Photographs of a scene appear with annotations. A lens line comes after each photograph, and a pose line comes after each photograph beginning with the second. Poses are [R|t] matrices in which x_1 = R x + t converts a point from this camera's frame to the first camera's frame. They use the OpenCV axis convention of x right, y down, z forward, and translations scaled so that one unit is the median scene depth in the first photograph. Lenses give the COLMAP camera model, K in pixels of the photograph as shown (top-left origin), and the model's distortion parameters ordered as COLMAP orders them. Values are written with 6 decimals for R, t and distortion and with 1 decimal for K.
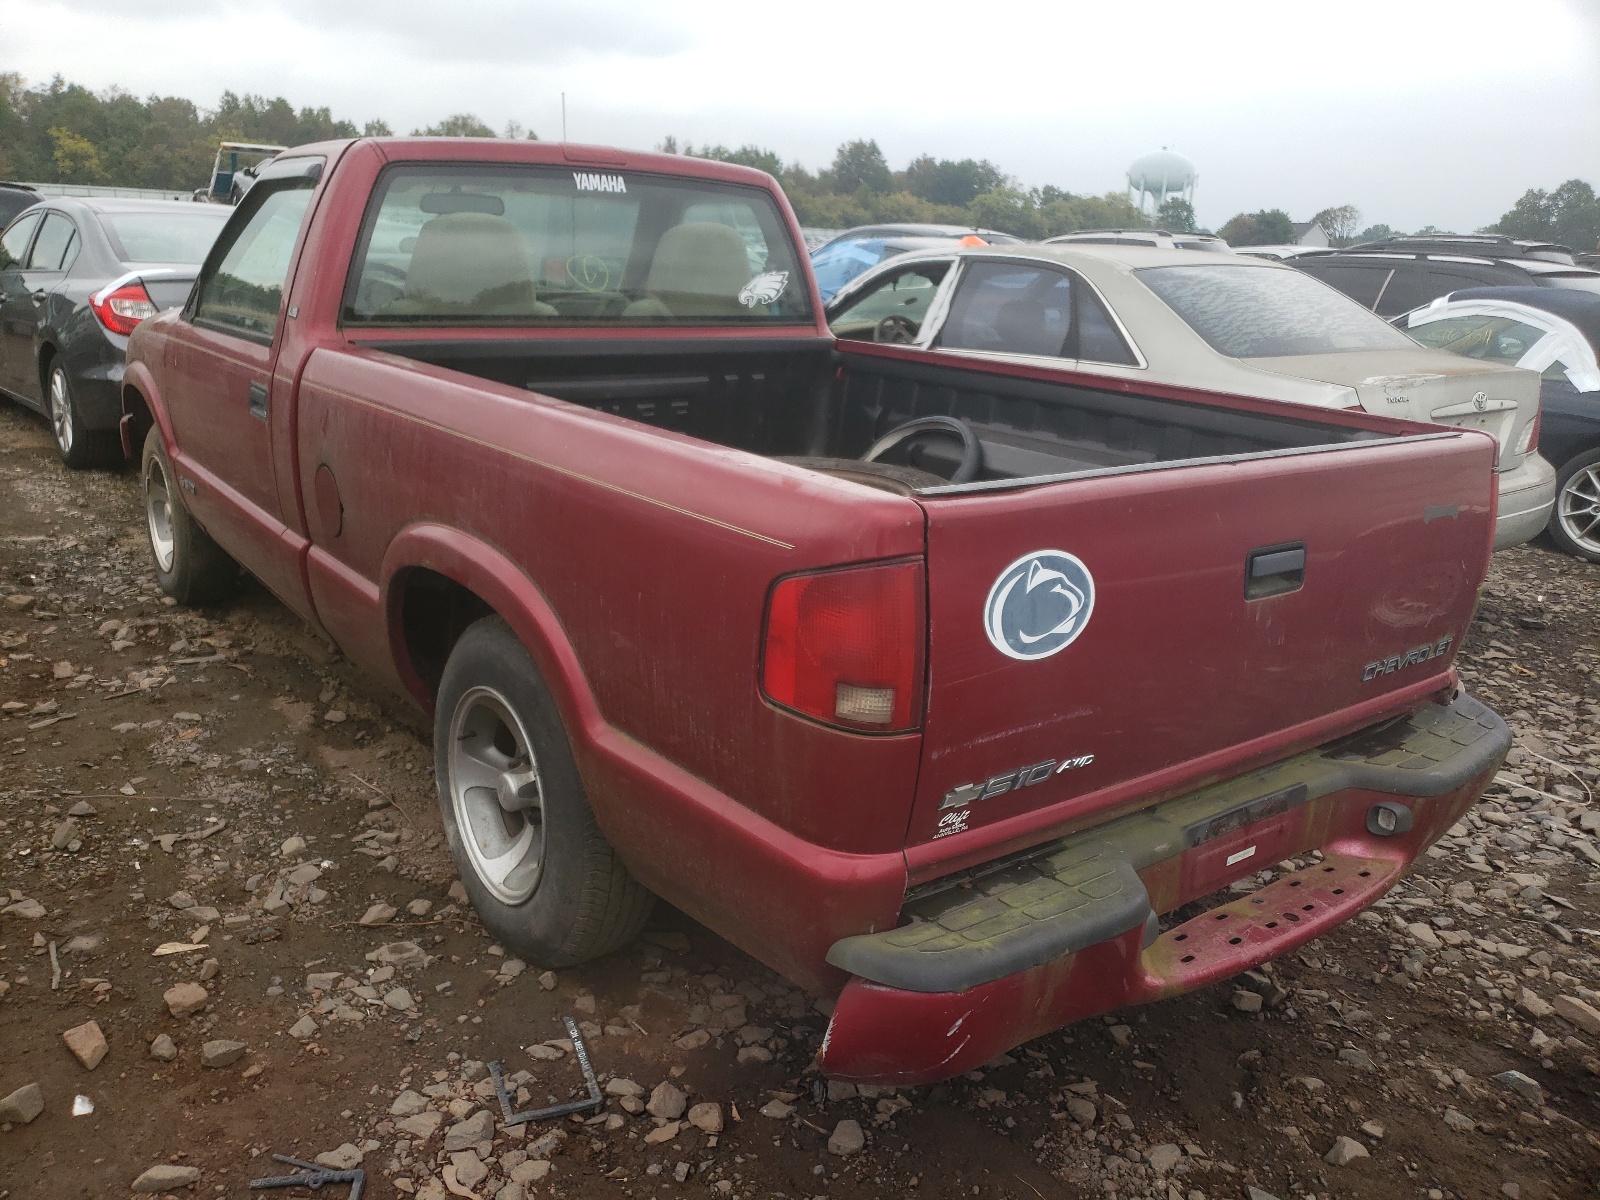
lens RADIAL K [[1249.2, 0, 790.6], [0, 1249.2, 598.0], [0, 0, 1]] dist [0.057725, -0.063887]
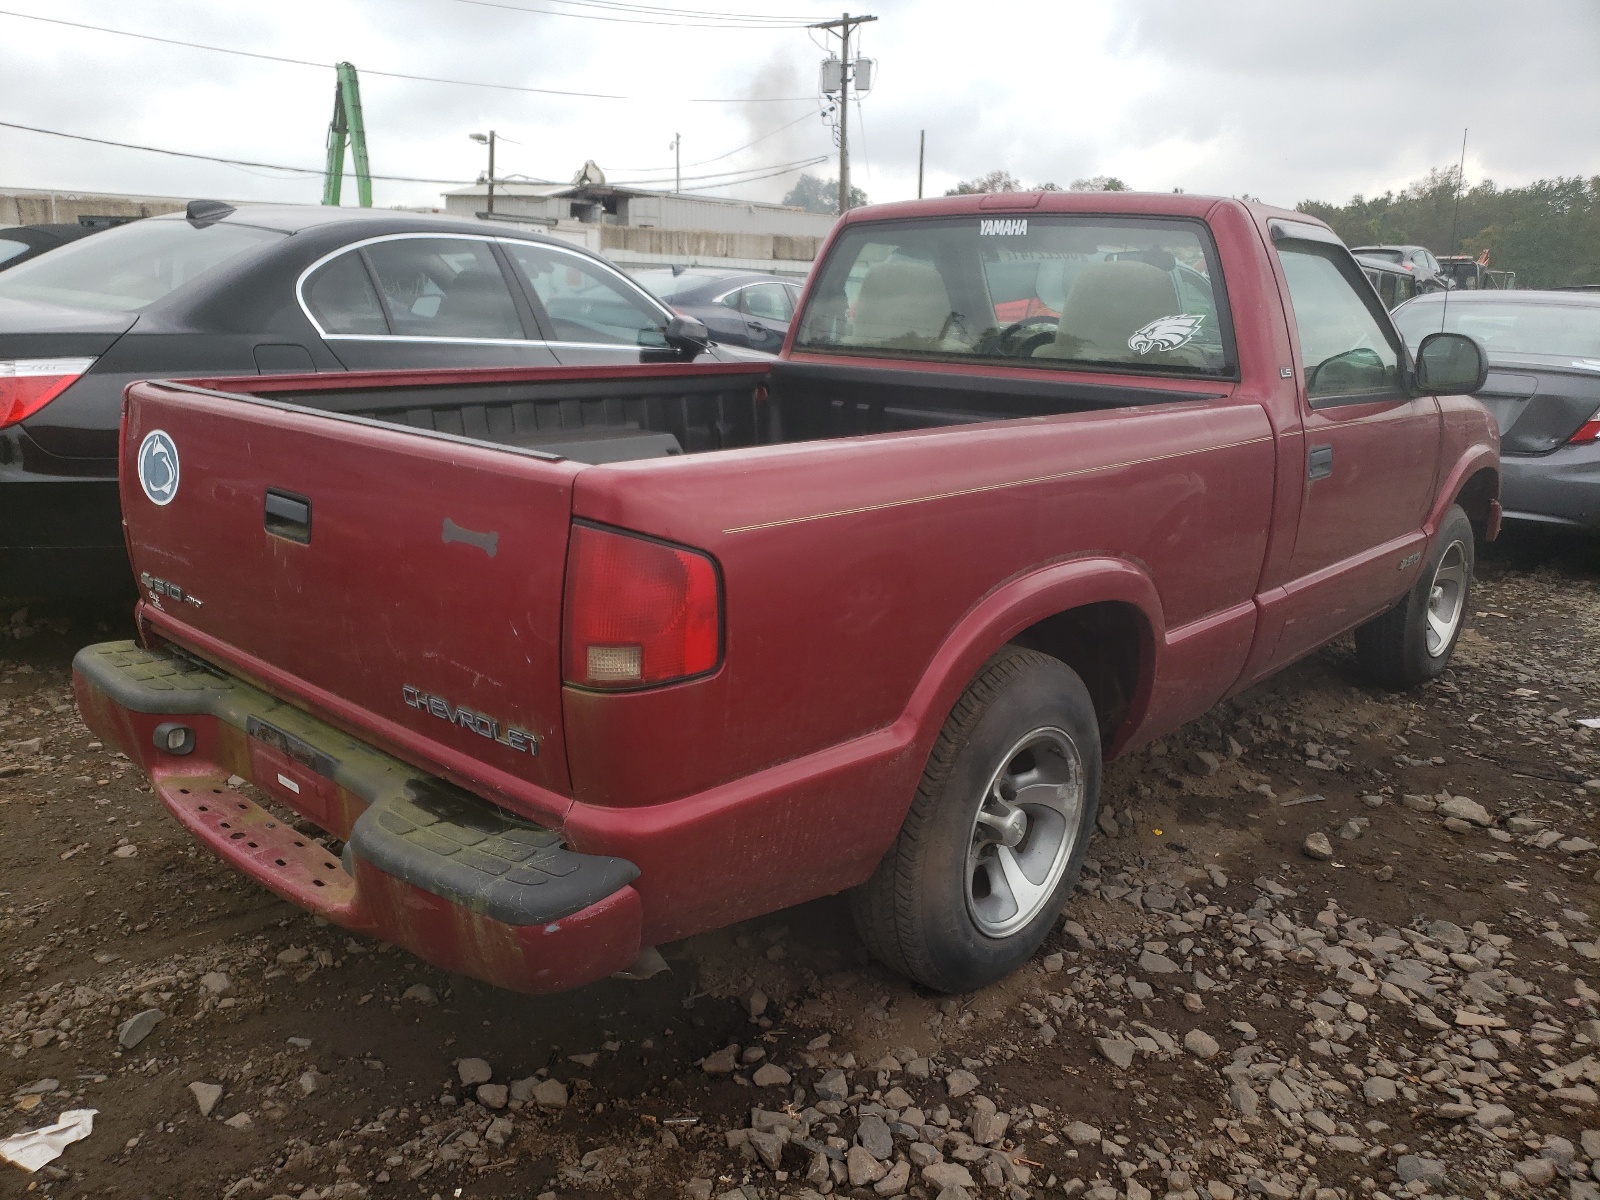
lens RADIAL K [[1249.2, 0, 790.6], [0, 1249.2, 598.0], [0, 0, 1]] dist [0.057725, -0.063887]
pose [[0.179781, 0.199600, -0.963244, 0.865023], [-0.295358, 0.944971, 0.140688, -0.133964], [0.938319, 0.259209, 0.228842, 0.669982]]
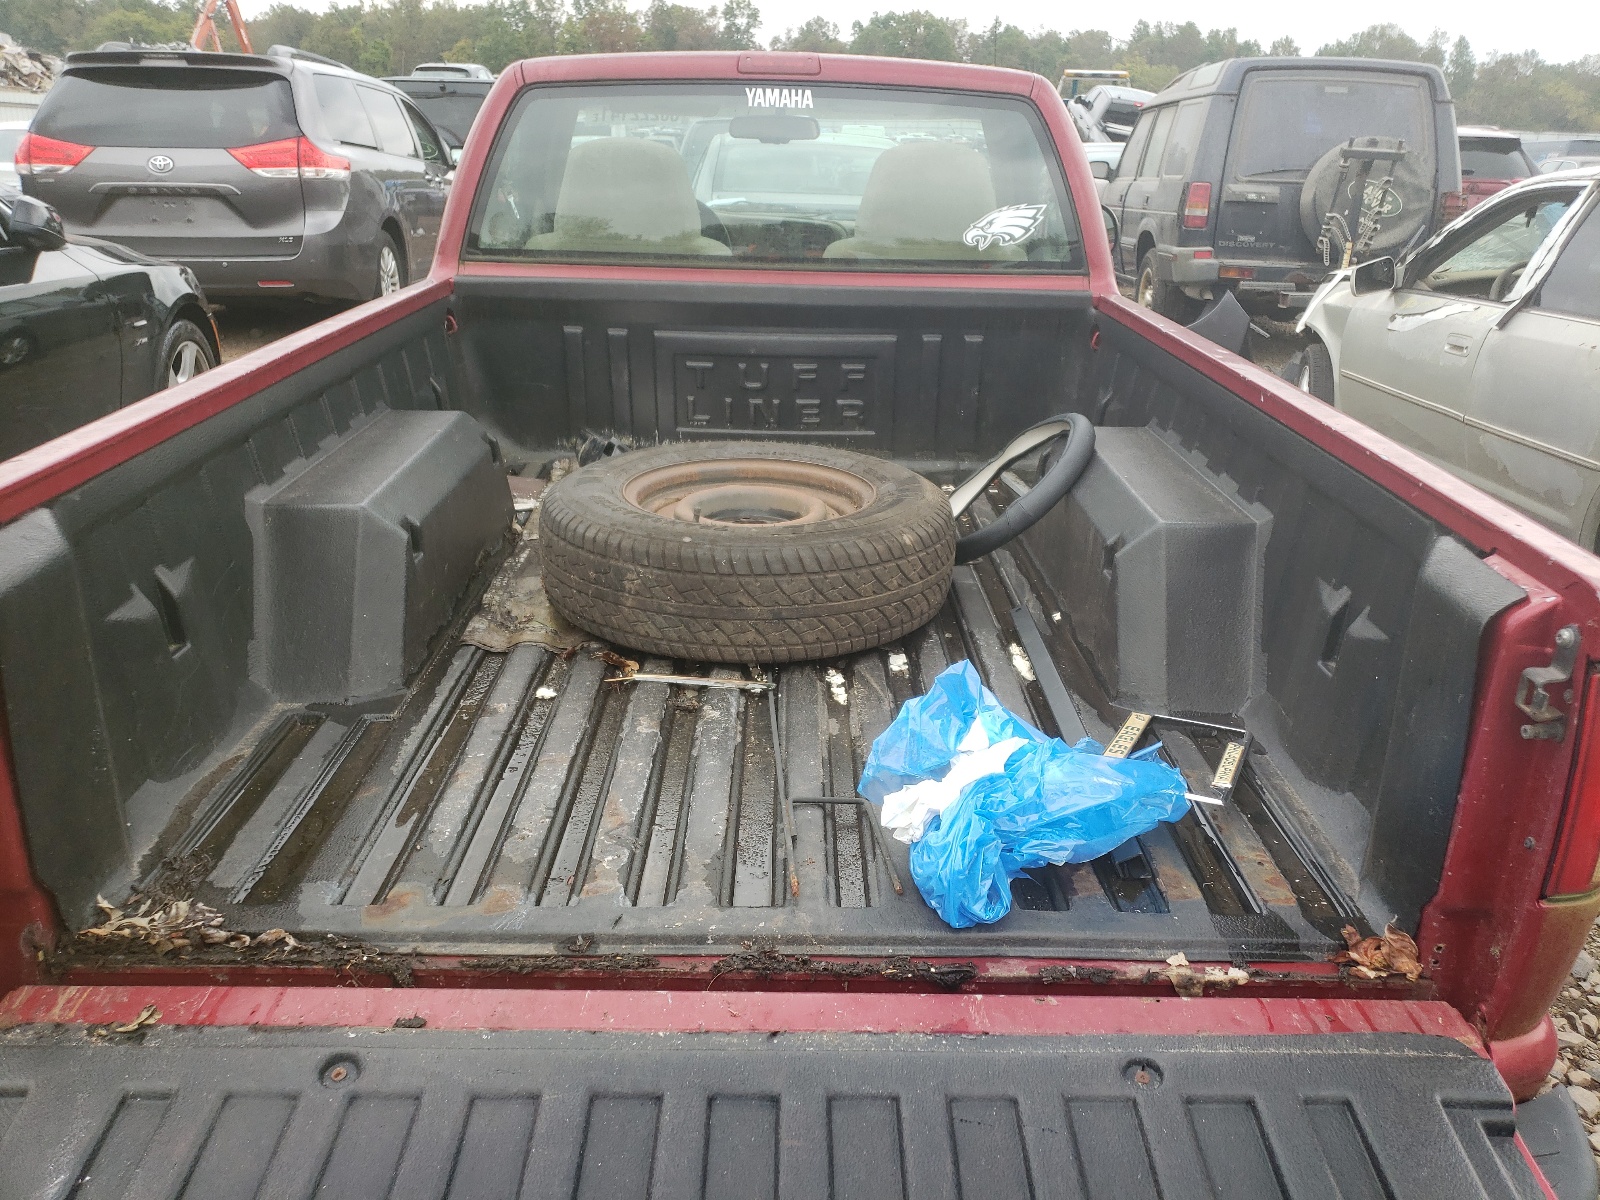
lens RADIAL K [[1249.2, 0, 790.6], [0, 1249.2, 598.0], [0, 0, 1]] dist [0.057725, -0.063887]
pose [[0.797460, 0.187400, -0.573531, 0.400620], [-0.156248, 0.982259, 0.103697, -0.086822], [0.582789, 0.006919, 0.812594, 0.312229]]
